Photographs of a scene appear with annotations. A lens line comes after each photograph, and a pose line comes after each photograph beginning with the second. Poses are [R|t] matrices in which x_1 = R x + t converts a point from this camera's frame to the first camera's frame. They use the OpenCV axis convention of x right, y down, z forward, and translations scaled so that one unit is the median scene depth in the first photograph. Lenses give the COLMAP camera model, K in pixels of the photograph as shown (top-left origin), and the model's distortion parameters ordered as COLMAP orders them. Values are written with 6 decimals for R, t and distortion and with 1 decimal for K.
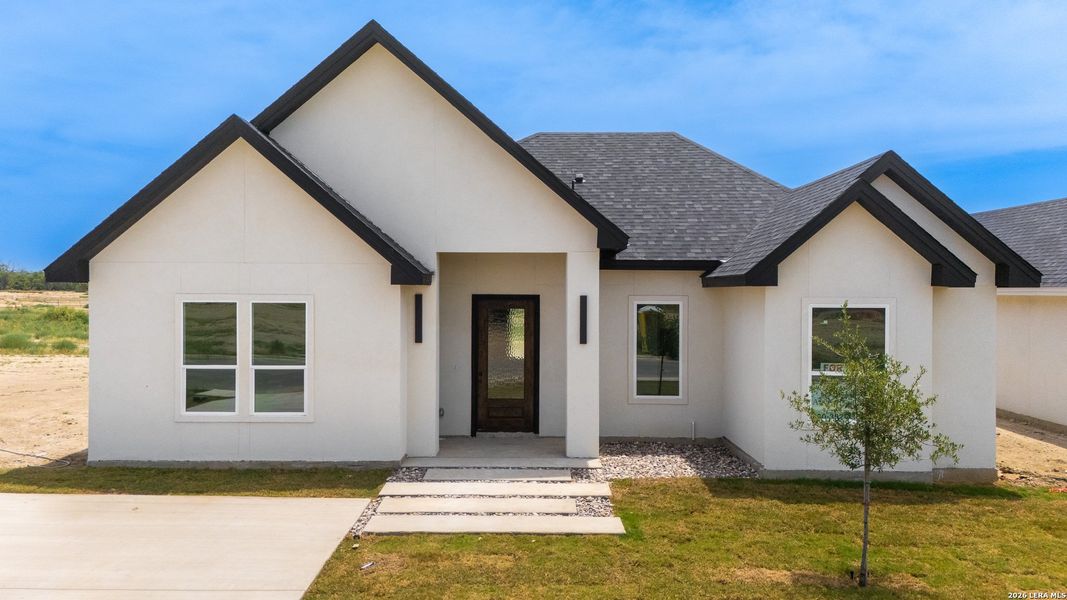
lens RADIAL K [[784.6, 0, 530.7], [0, 784.6, 294.5], [0, 0, 1]] dist [0.043551, -0.002635]
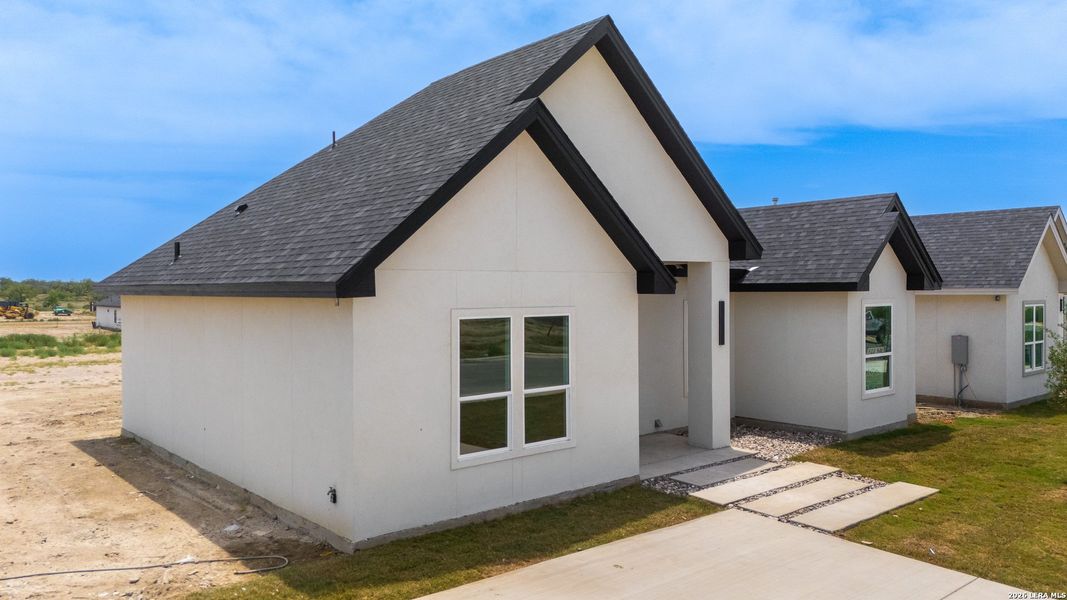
lens RADIAL K [[784.6, 0, 536.6], [0, 784.6, 295.0], [0, 0, 1]] dist [0.043551, -0.002635]
pose [[0.758347, -0.015515, 0.651666, -0.895986], [0.012655, 0.999879, 0.009079, -0.021105], [-0.651728, 0.001362, 0.758452, 0.344338]]
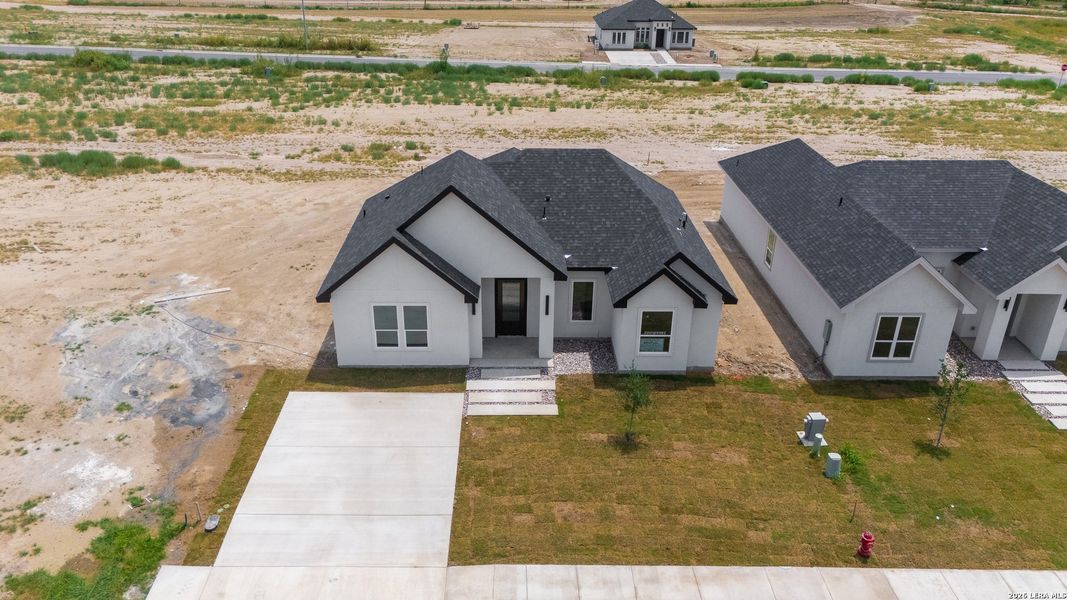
lens RADIAL K [[784.6, 0, 531.3], [0, 784.6, 298.4], [0, 0, 1]] dist [0.043551, -0.002635]
pose [[0.999527, -0.005229, 0.030297, -0.048205], [-0.008580, 0.898830, 0.438213, -1.016474], [-0.029523, -0.438266, 0.898360, -1.058795]]
